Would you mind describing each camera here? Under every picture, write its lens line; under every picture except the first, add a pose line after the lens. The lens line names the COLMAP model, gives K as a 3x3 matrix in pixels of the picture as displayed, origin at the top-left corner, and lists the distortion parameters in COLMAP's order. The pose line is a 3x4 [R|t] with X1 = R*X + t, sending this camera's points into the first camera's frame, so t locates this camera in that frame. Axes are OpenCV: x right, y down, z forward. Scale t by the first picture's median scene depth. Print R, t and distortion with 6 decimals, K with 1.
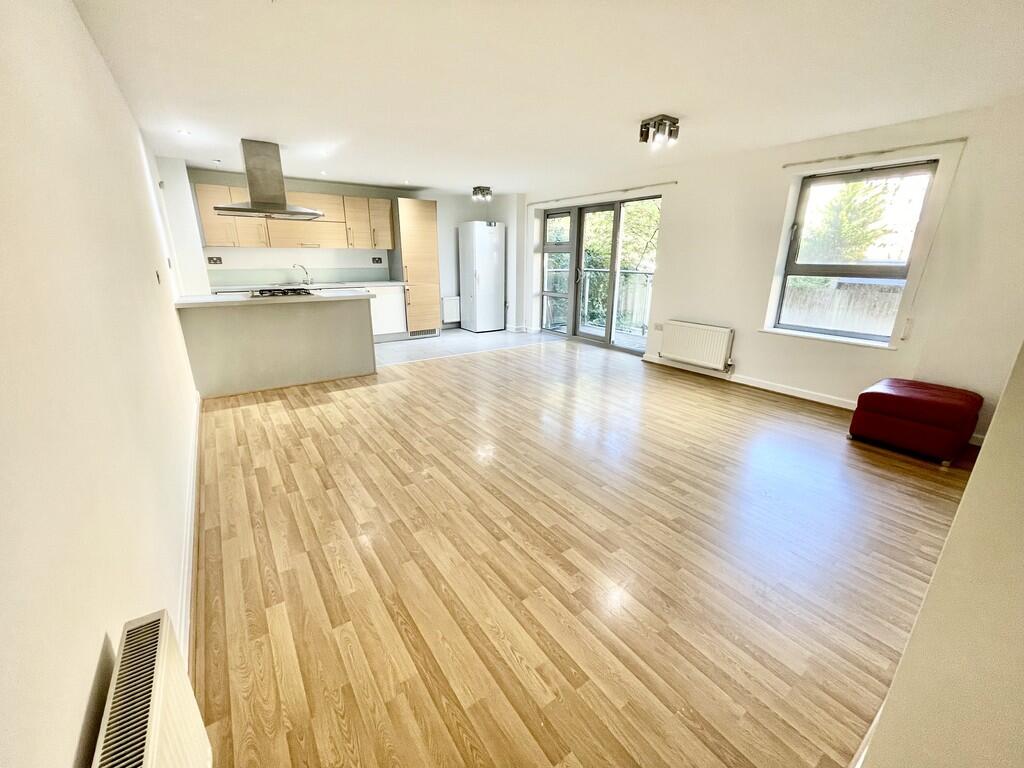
lens RADIAL K [[410.0, 0, 512.0], [0, 410.0, 384.0], [0, 0, 1]] dist [-0.002022, -0.000639]
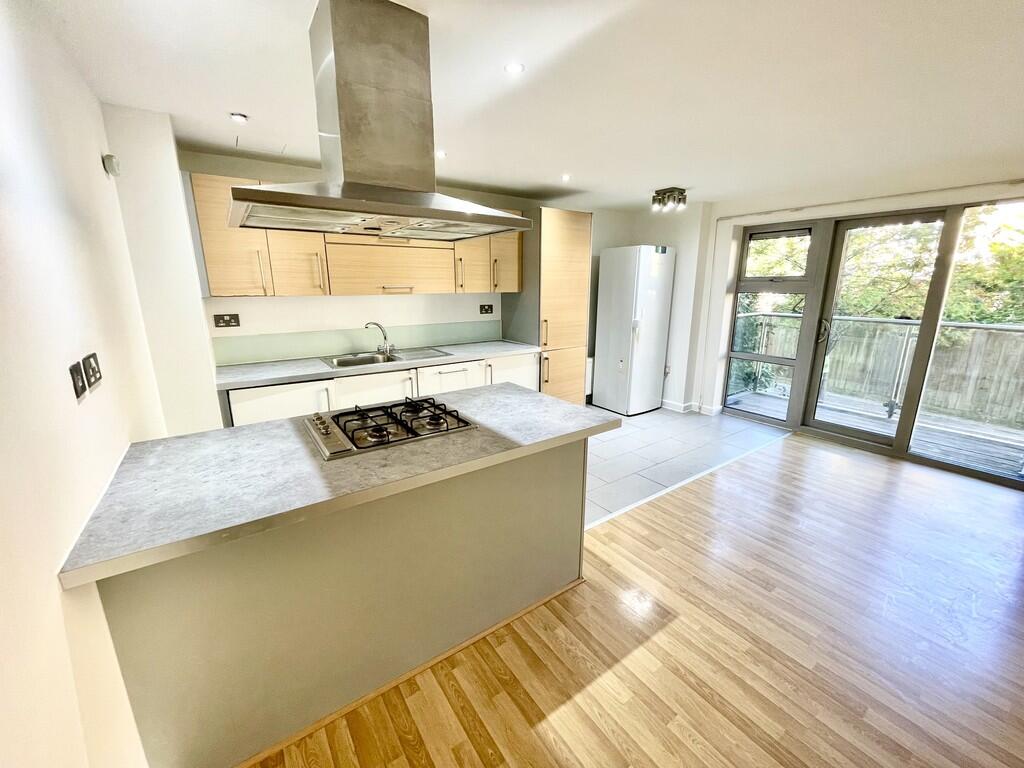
lens RADIAL K [[410.0, 0, 512.0], [0, 410.0, 384.0], [0, 0, 1]] dist [-0.002022, -0.000639]
pose [[0.999907, -0.009219, -0.010008, -0.299115], [0.008577, 0.998012, -0.062441, -0.156643], [0.010564, 0.062349, 0.997998, 0.407691]]
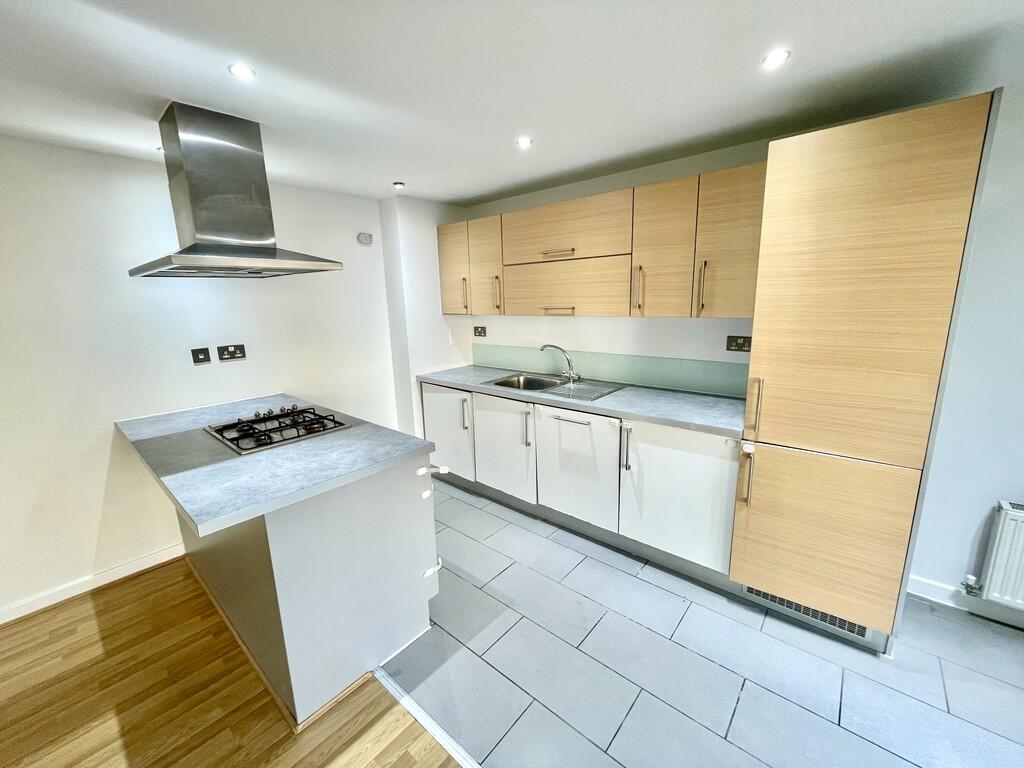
lens RADIAL K [[410.0, 0, 512.0], [0, 410.0, 384.0], [0, 0, 1]] dist [-0.002022, -0.000639]
pose [[0.247864, 0.186072, -0.950758, -0.029581], [-0.262881, 0.957480, 0.118854, -0.269974], [0.932447, 0.220476, 0.286239, 0.750921]]
